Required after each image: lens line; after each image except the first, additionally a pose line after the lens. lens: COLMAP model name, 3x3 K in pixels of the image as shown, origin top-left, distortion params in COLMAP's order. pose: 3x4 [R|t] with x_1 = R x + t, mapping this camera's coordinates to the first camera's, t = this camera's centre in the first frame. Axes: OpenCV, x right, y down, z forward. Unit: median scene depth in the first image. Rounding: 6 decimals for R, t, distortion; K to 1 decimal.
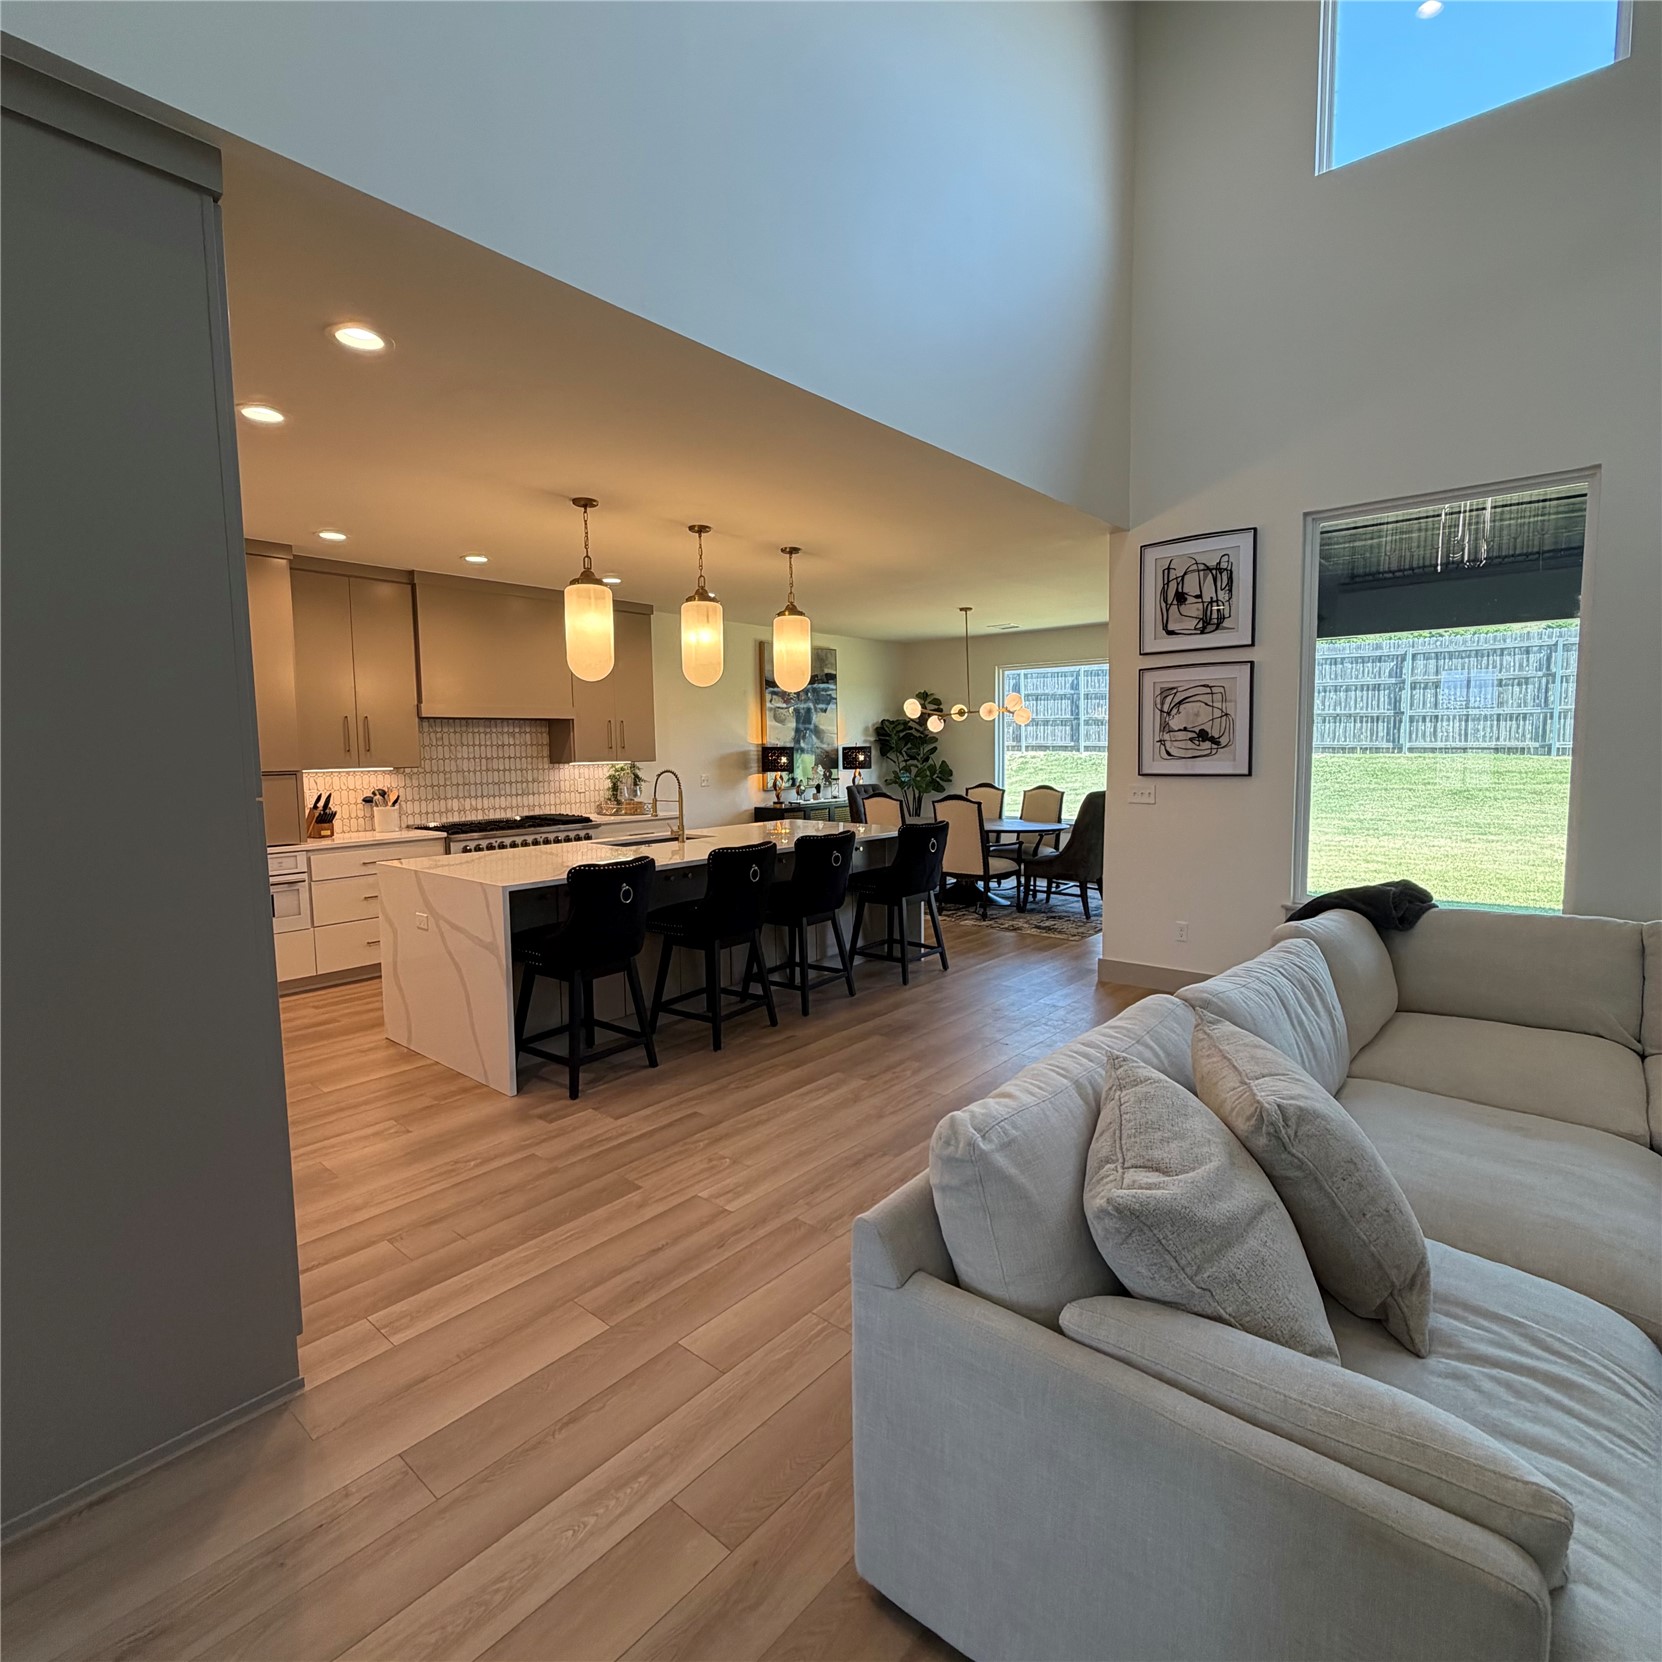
lens RADIAL K [[884.5, 0, 832.6], [0, 884.5, 823.7], [0, 0, 1]] dist [-0.000458, 0.000109]
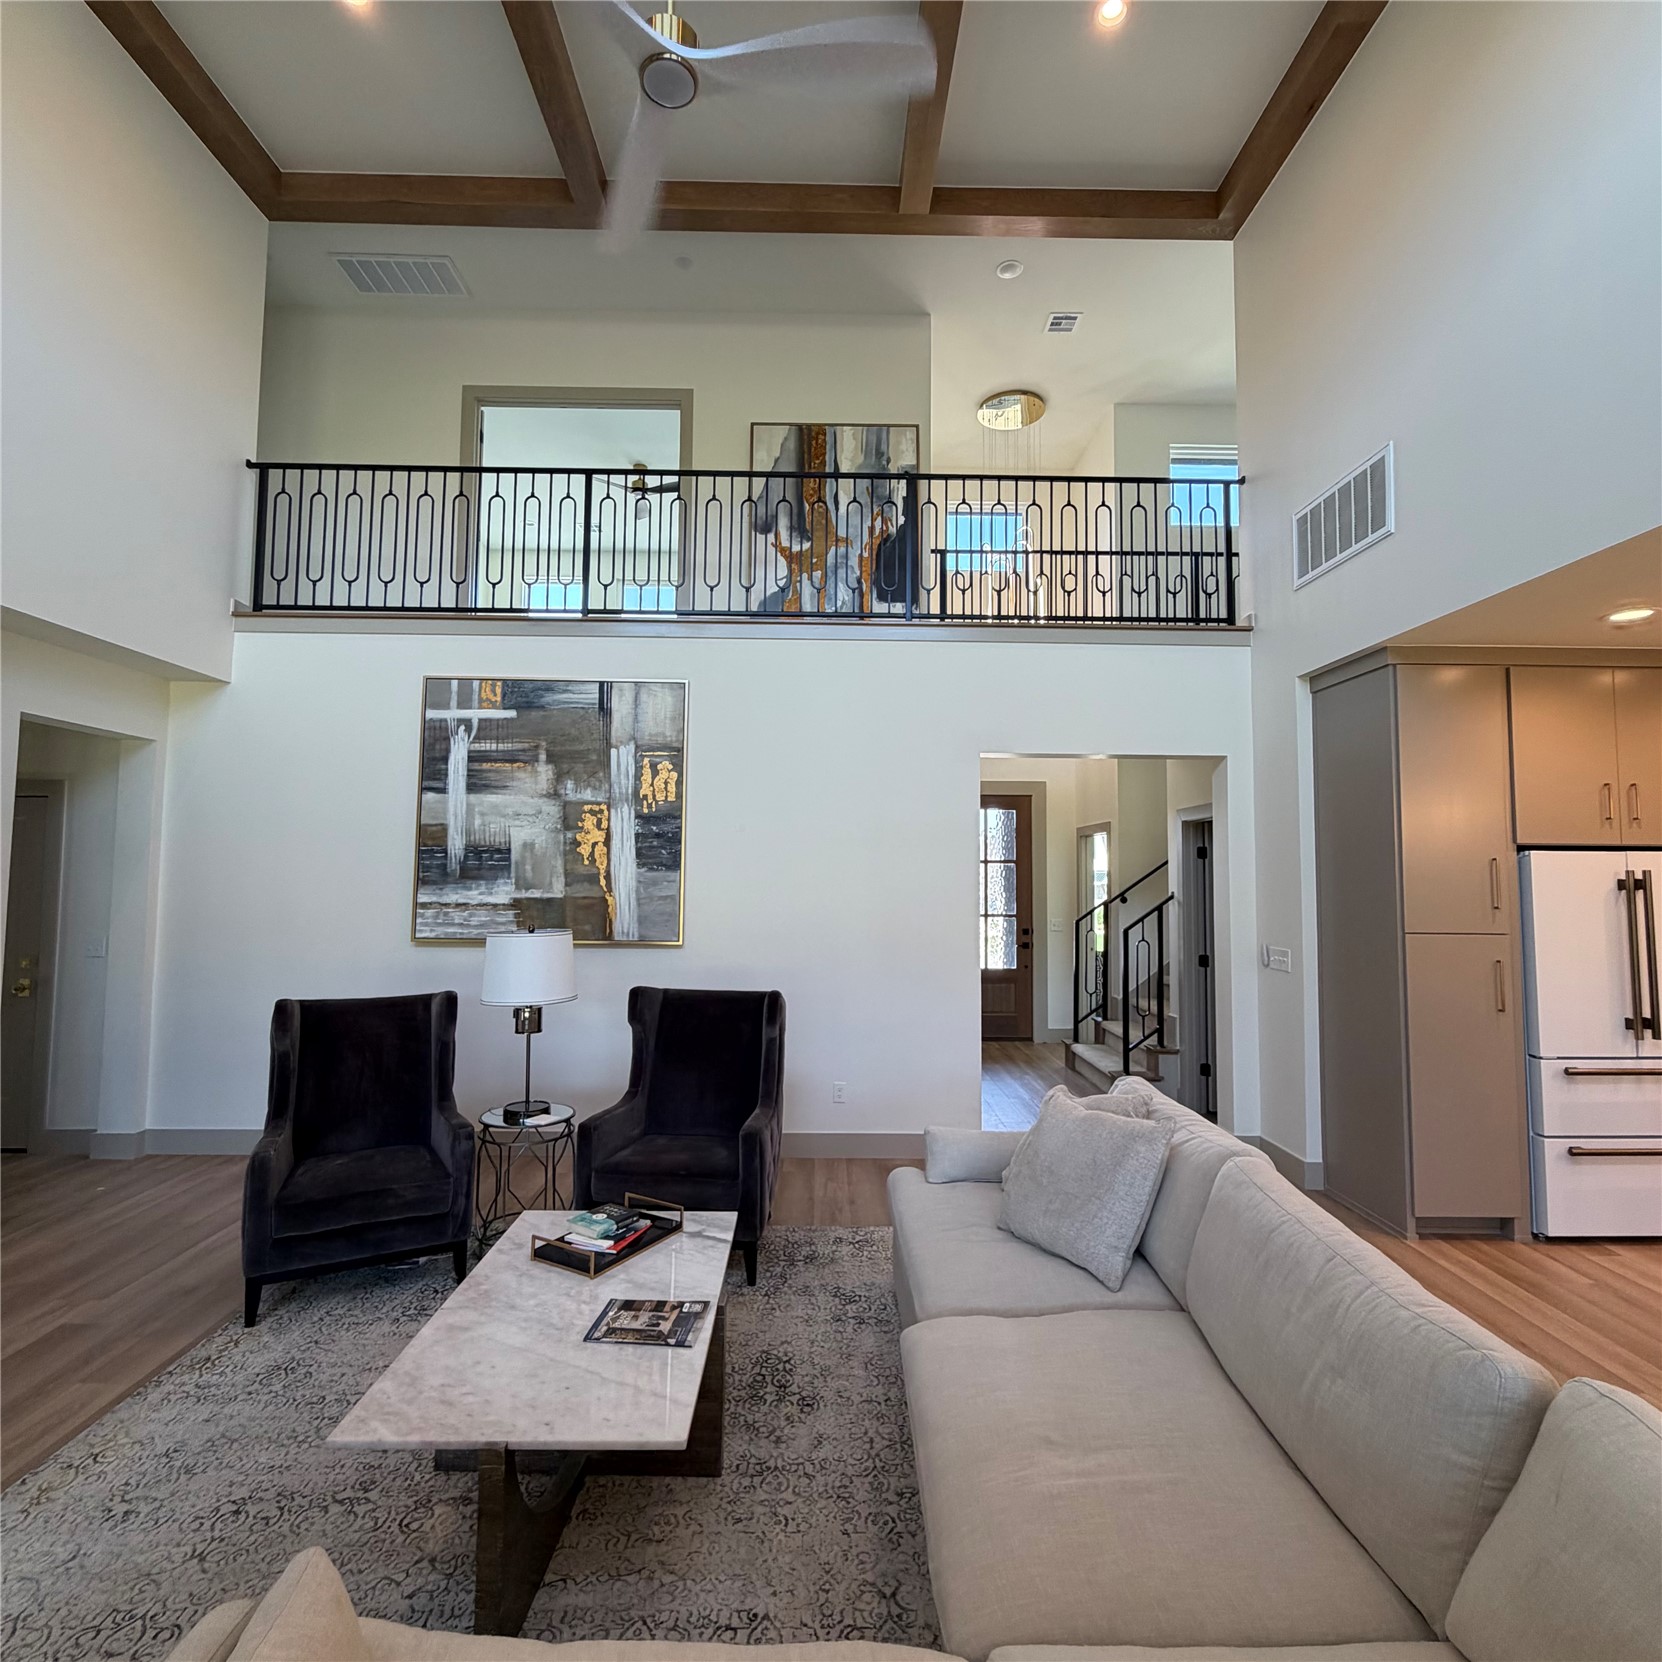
lens RADIAL K [[884.5, 0, 831.1], [0, 884.5, 823.7], [0, 0, 1]] dist [-0.000458, 0.000109]
pose [[-0.749956, -0.035962, -0.660509, 0.493427], [-0.057687, 0.998272, 0.011148, -0.065270], [0.658968, 0.046464, -0.750735, 0.473324]]
